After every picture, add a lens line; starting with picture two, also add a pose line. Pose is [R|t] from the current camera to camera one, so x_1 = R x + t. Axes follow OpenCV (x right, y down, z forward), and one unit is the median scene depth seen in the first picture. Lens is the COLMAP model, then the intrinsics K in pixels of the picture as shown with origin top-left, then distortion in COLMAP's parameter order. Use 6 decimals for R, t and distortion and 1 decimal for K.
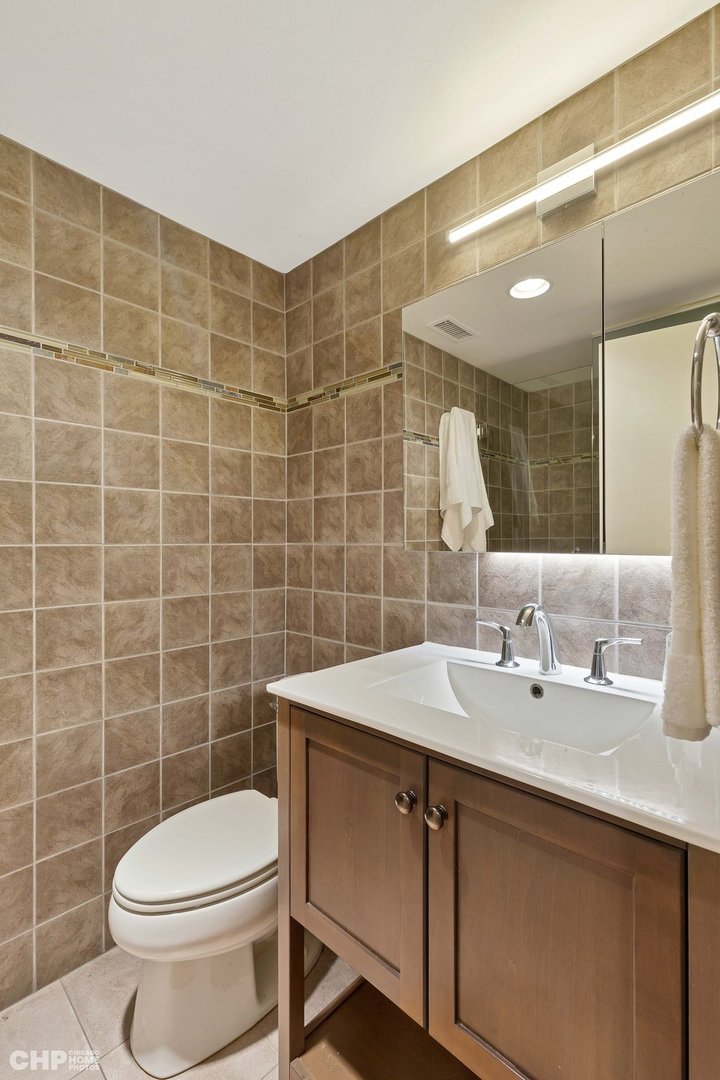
lens RADIAL K [[485.3, 0, 360.0], [0, 485.3, 540.0], [0, 0, 1]] dist [0.011386, -0.005900]
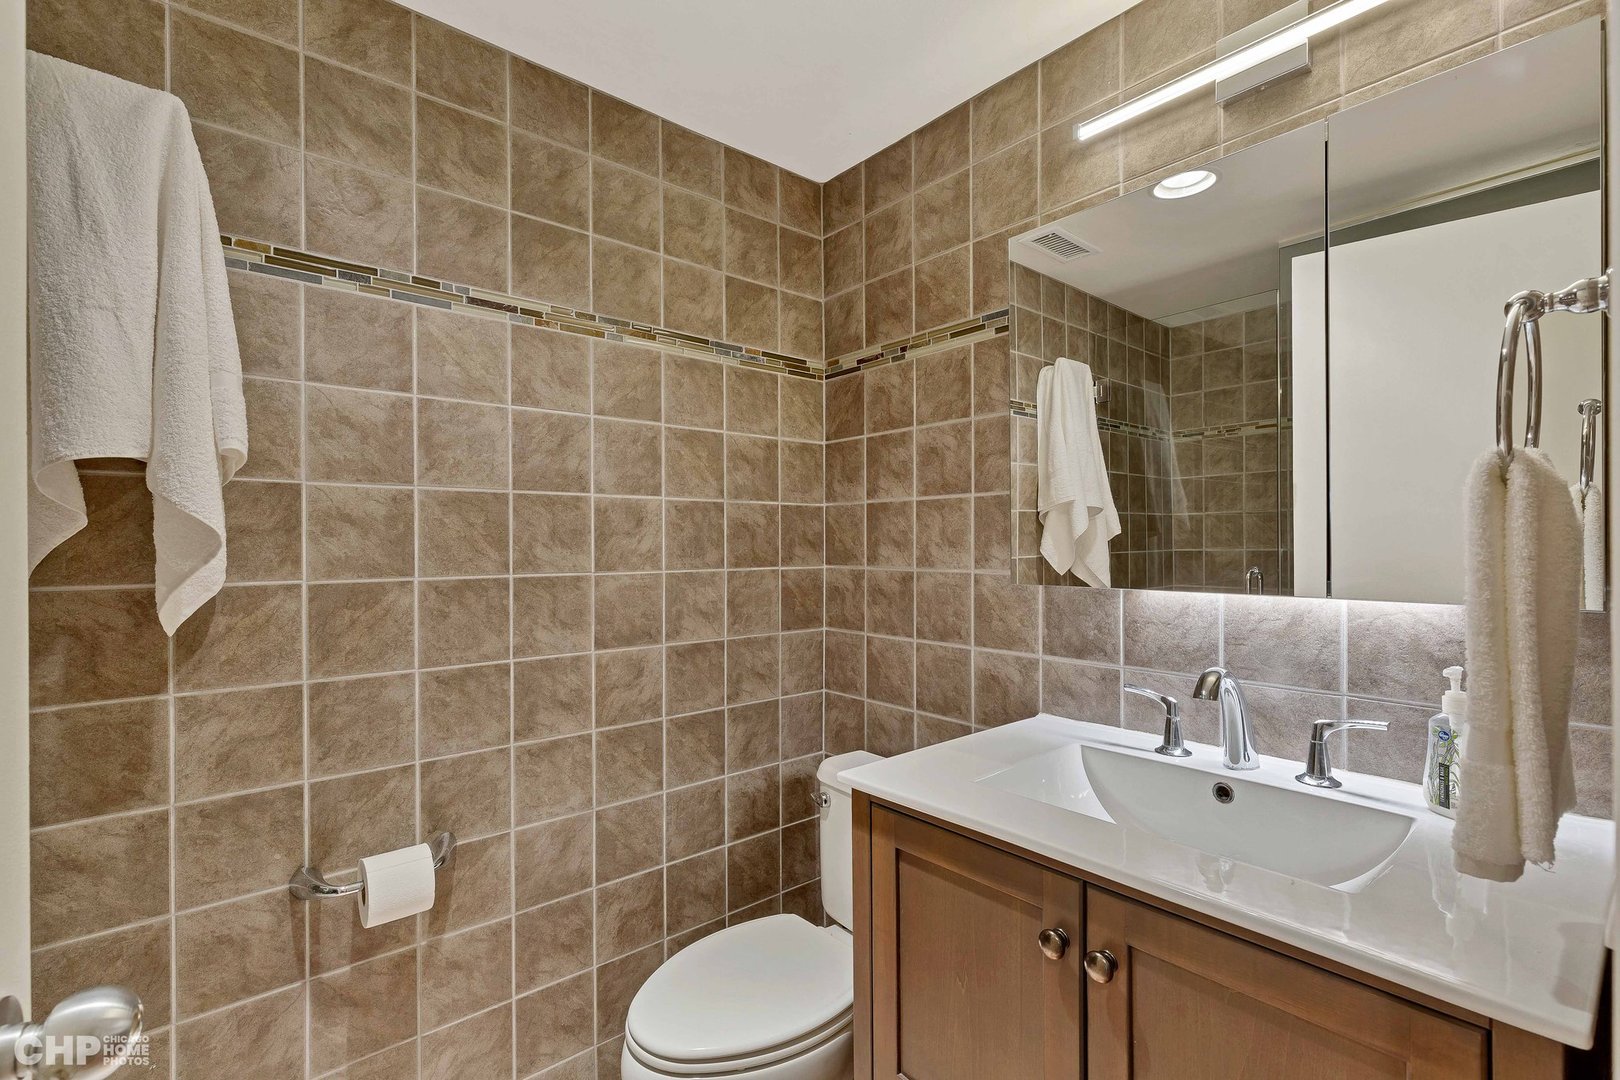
lens RADIAL K [[728.0, 0, 817.4], [0, 728.0, 544.0], [0, 0, 1]] dist [0.011386, -0.005900]
pose [[0.995318, -0.003141, -0.096608, -0.081337], [0.003287, 0.999994, 0.001349, -0.035235], [0.096603, -0.001660, 0.995322, -0.068836]]
